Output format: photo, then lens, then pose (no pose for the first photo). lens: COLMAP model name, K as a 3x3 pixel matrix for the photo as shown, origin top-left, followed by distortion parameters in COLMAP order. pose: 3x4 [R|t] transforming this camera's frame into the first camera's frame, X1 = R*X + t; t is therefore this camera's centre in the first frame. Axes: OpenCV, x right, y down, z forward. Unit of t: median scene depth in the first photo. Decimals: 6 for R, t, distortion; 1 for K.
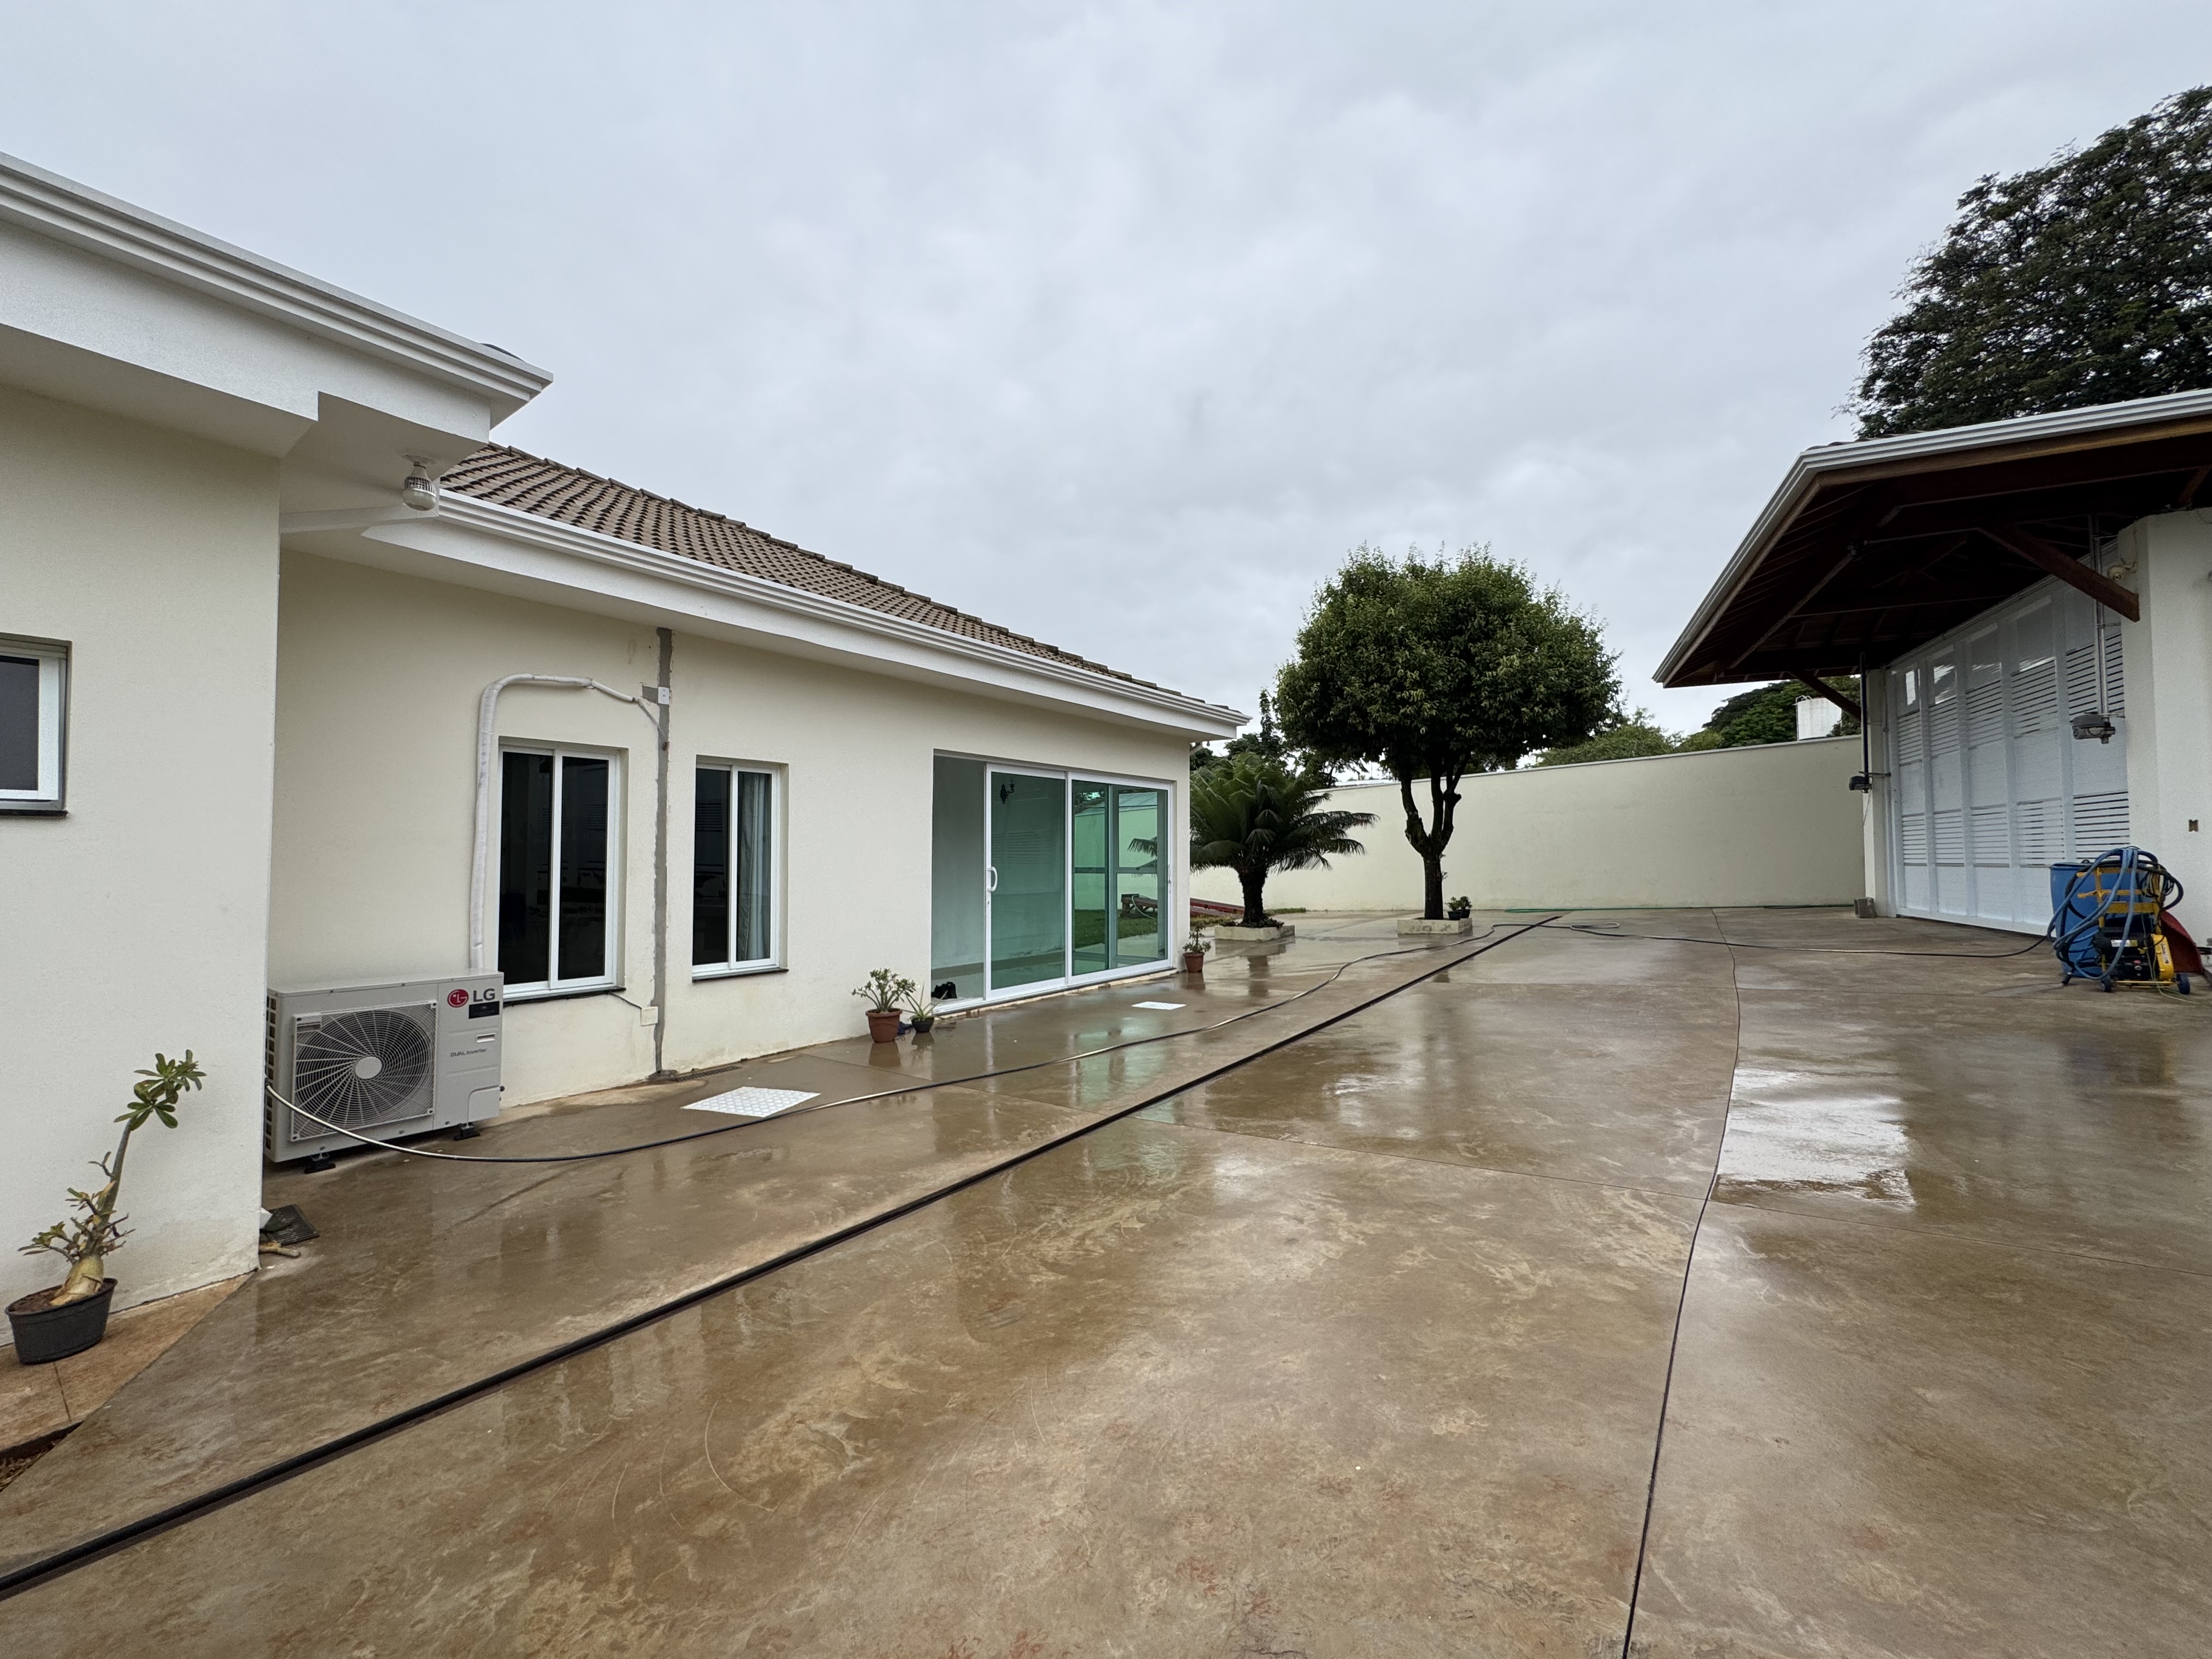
lens RADIAL K [[882.3, 0, 1106.0], [0, 882.3, 829.5], [0, 0, 1]] dist [-0.001418, -0.000153]
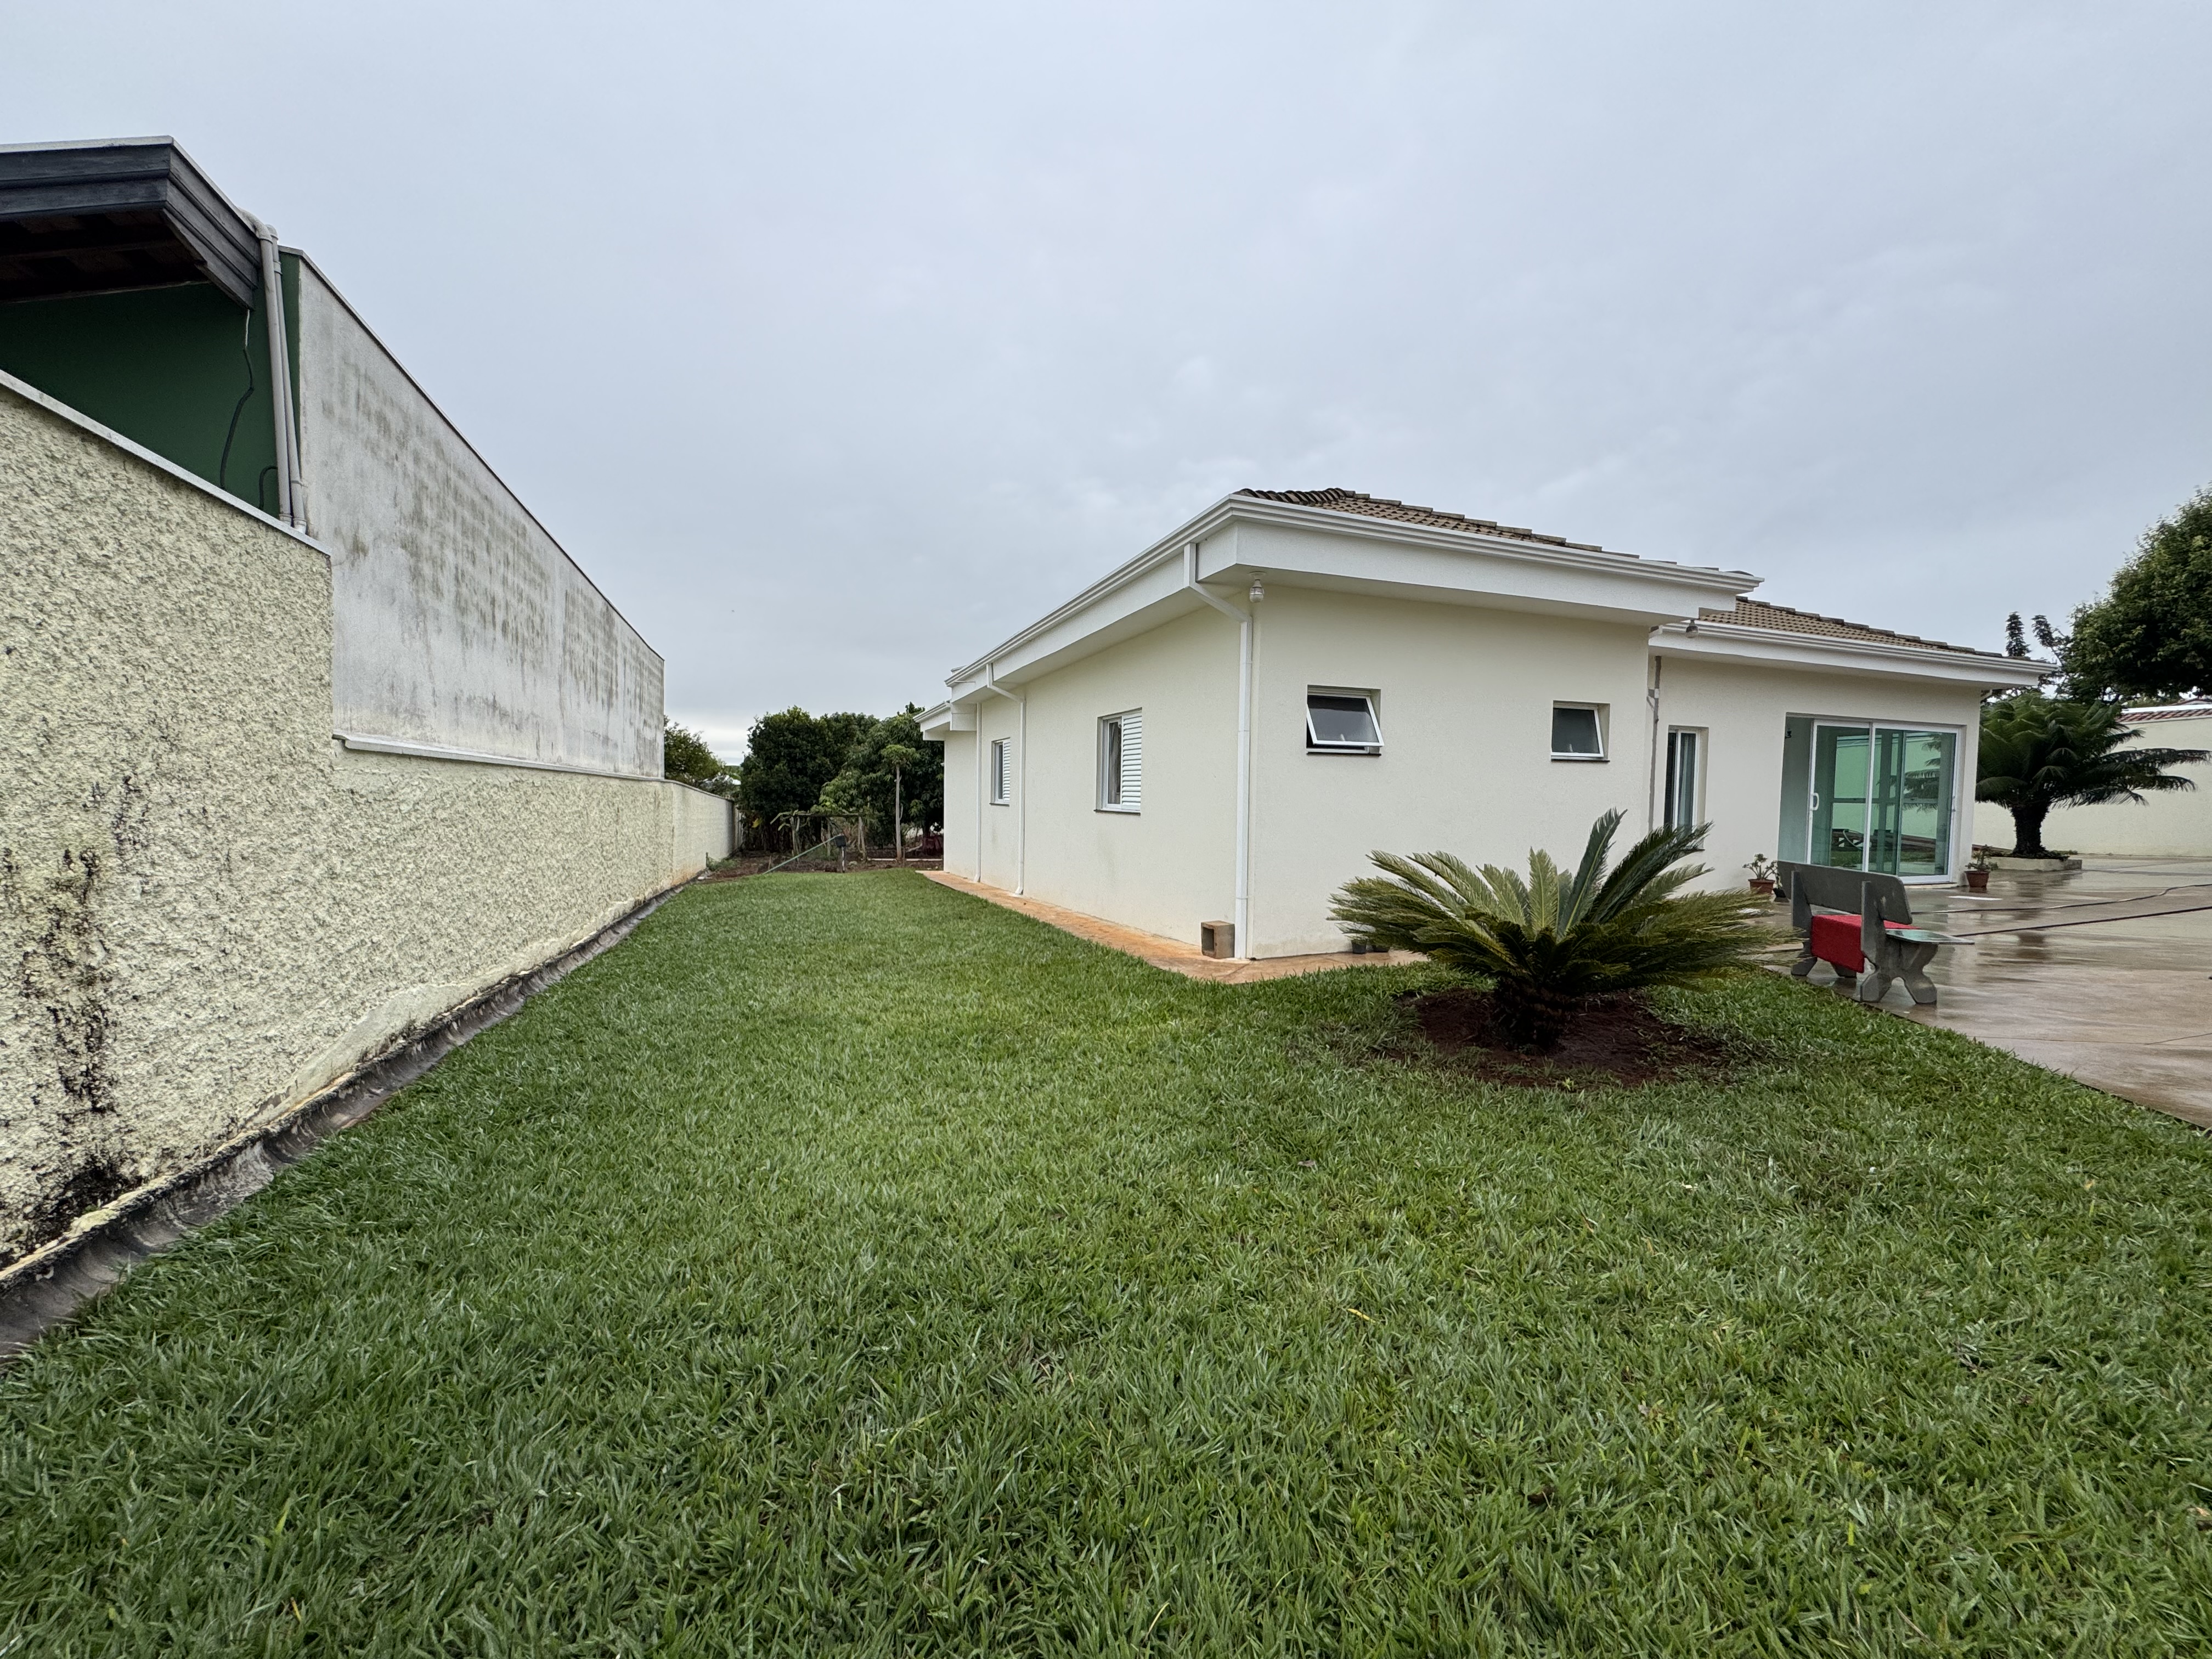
lens RADIAL K [[882.3, 0, 1106.0], [0, 882.3, 829.5], [0, 0, 1]] dist [-0.001418, -0.000153]
pose [[0.839197, 0.038684, -0.542450, -0.265038], [0.000322, 0.997431, 0.071629, -0.000801], [0.543827, -0.060286, 0.837029, -0.681071]]
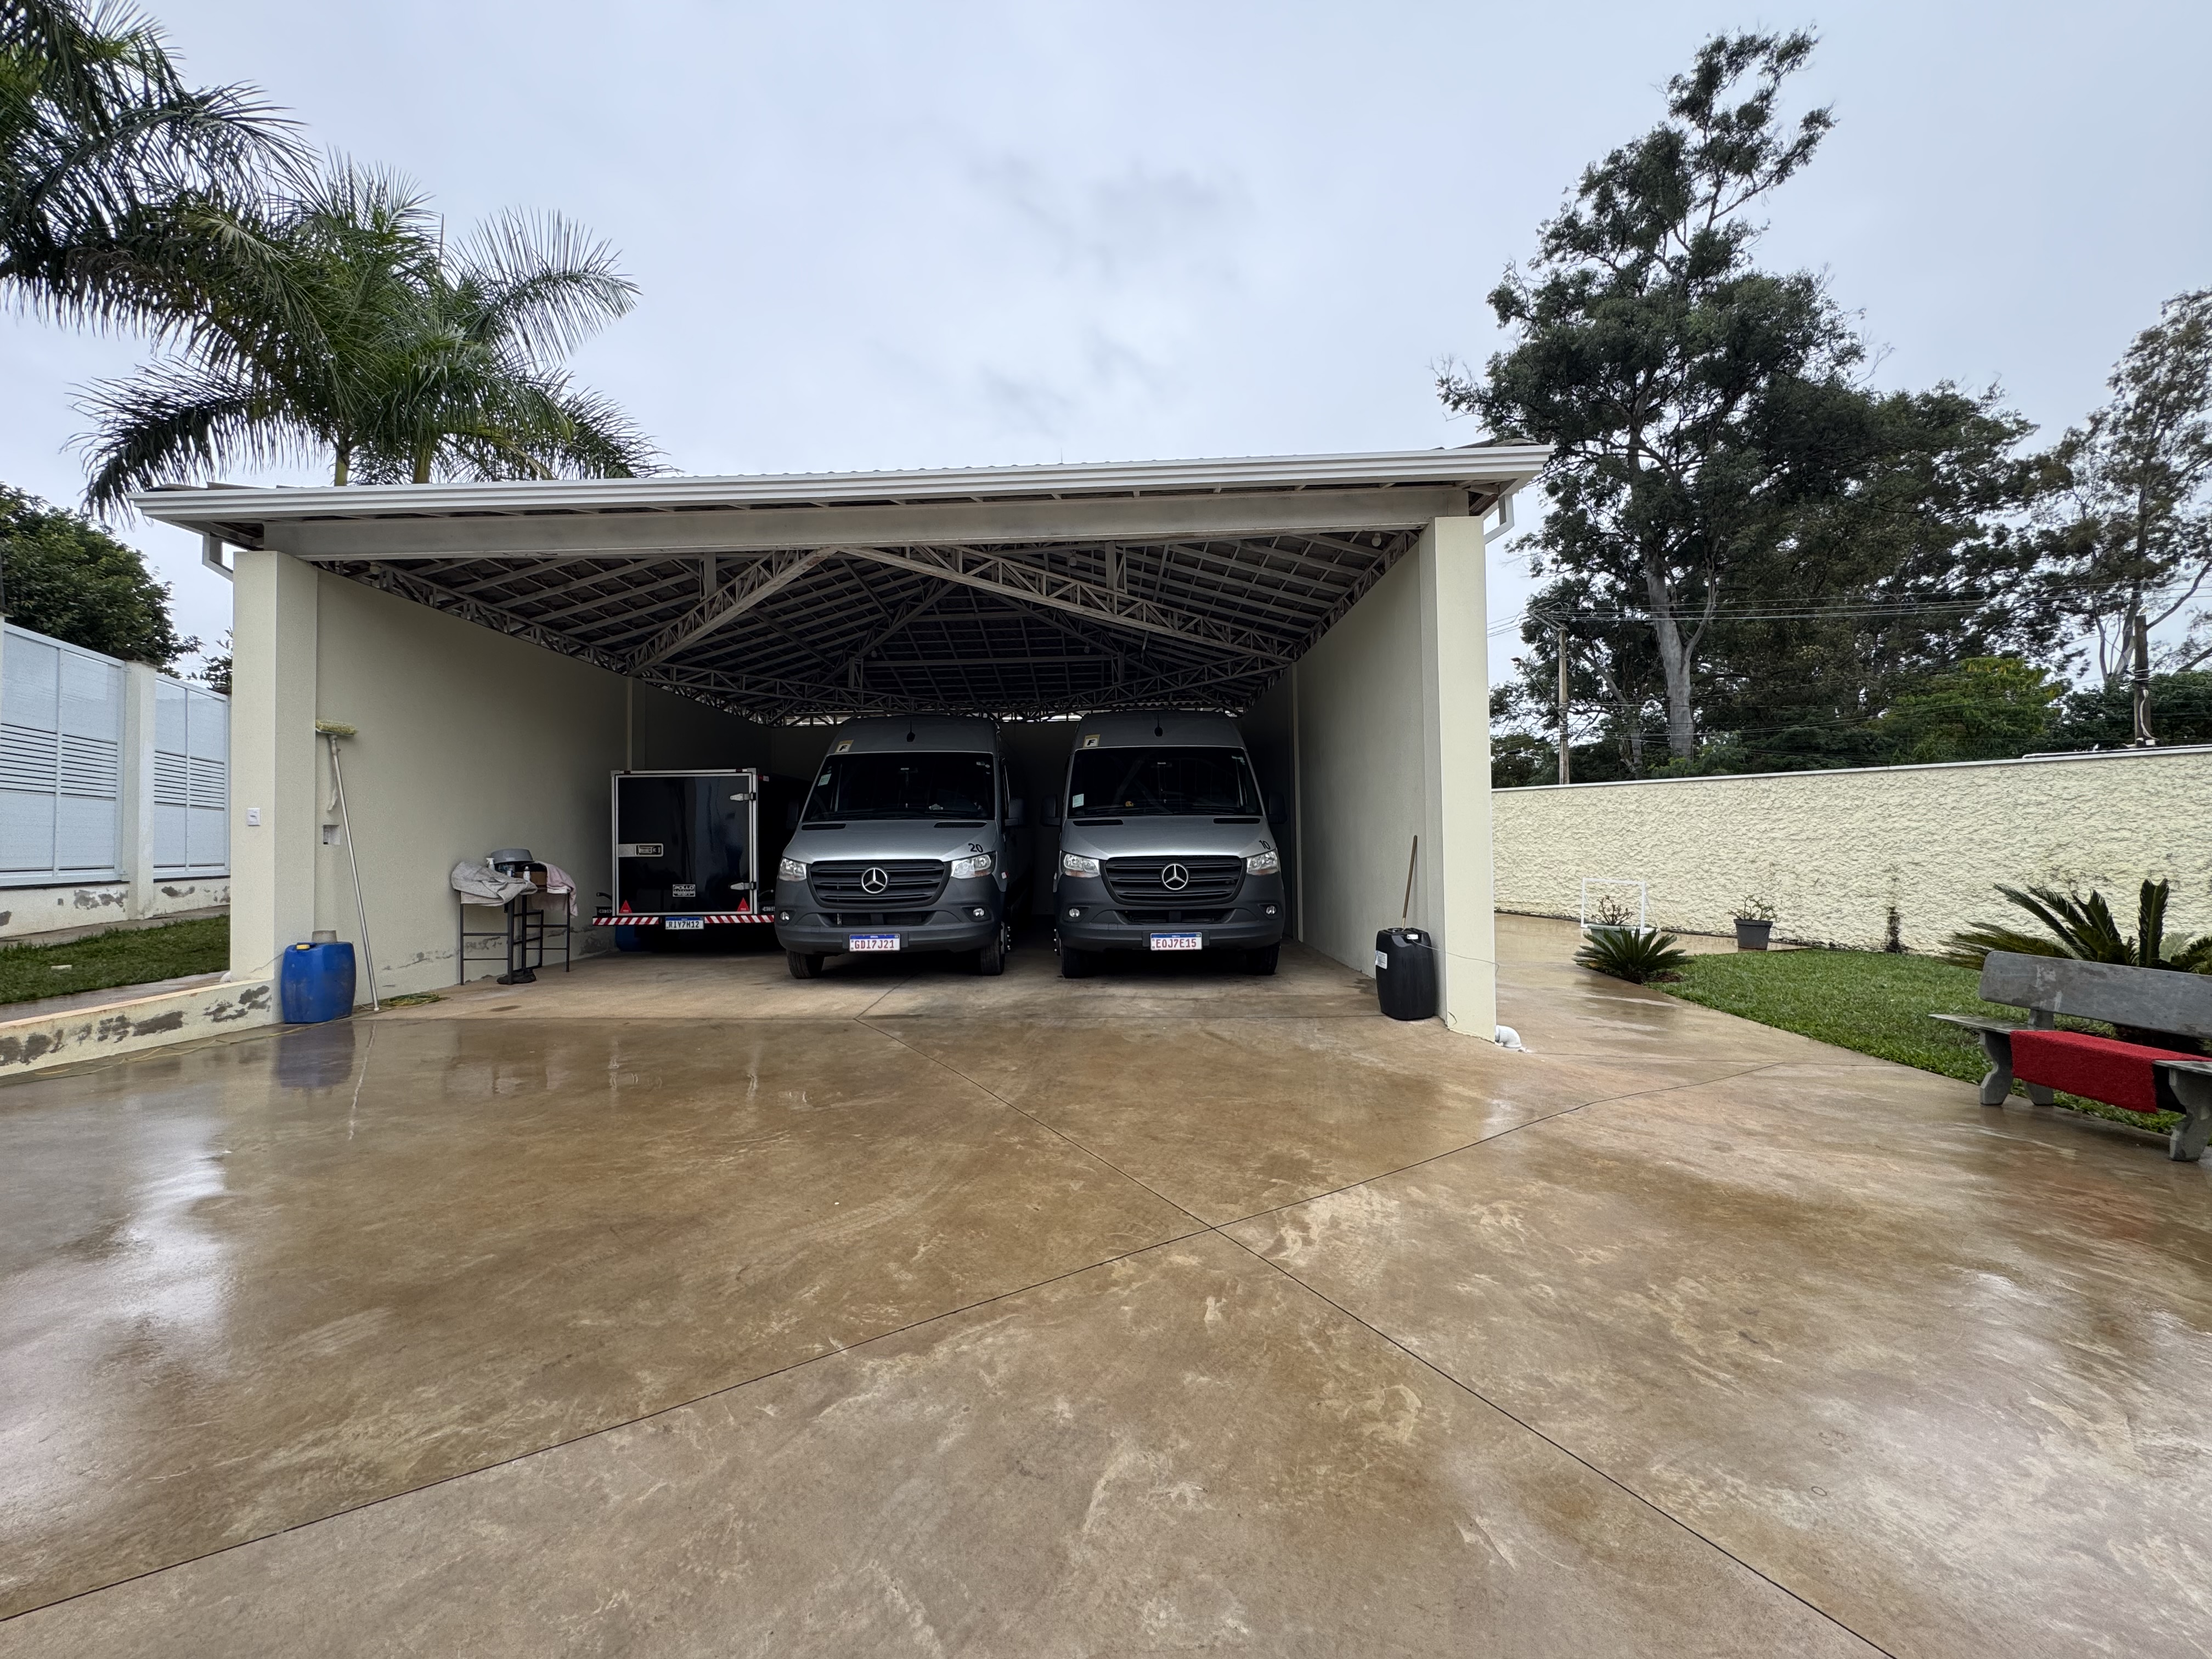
lens RADIAL K [[882.3, 0, 1106.0], [0, 882.3, 829.5], [0, 0, 1]] dist [-0.001418, -0.000153]
pose [[-0.951598, 0.021695, 0.306580, 0.155620], [0.005739, 0.998586, -0.052851, 0.018422], [-0.307293, -0.048534, -0.950376, 0.594973]]
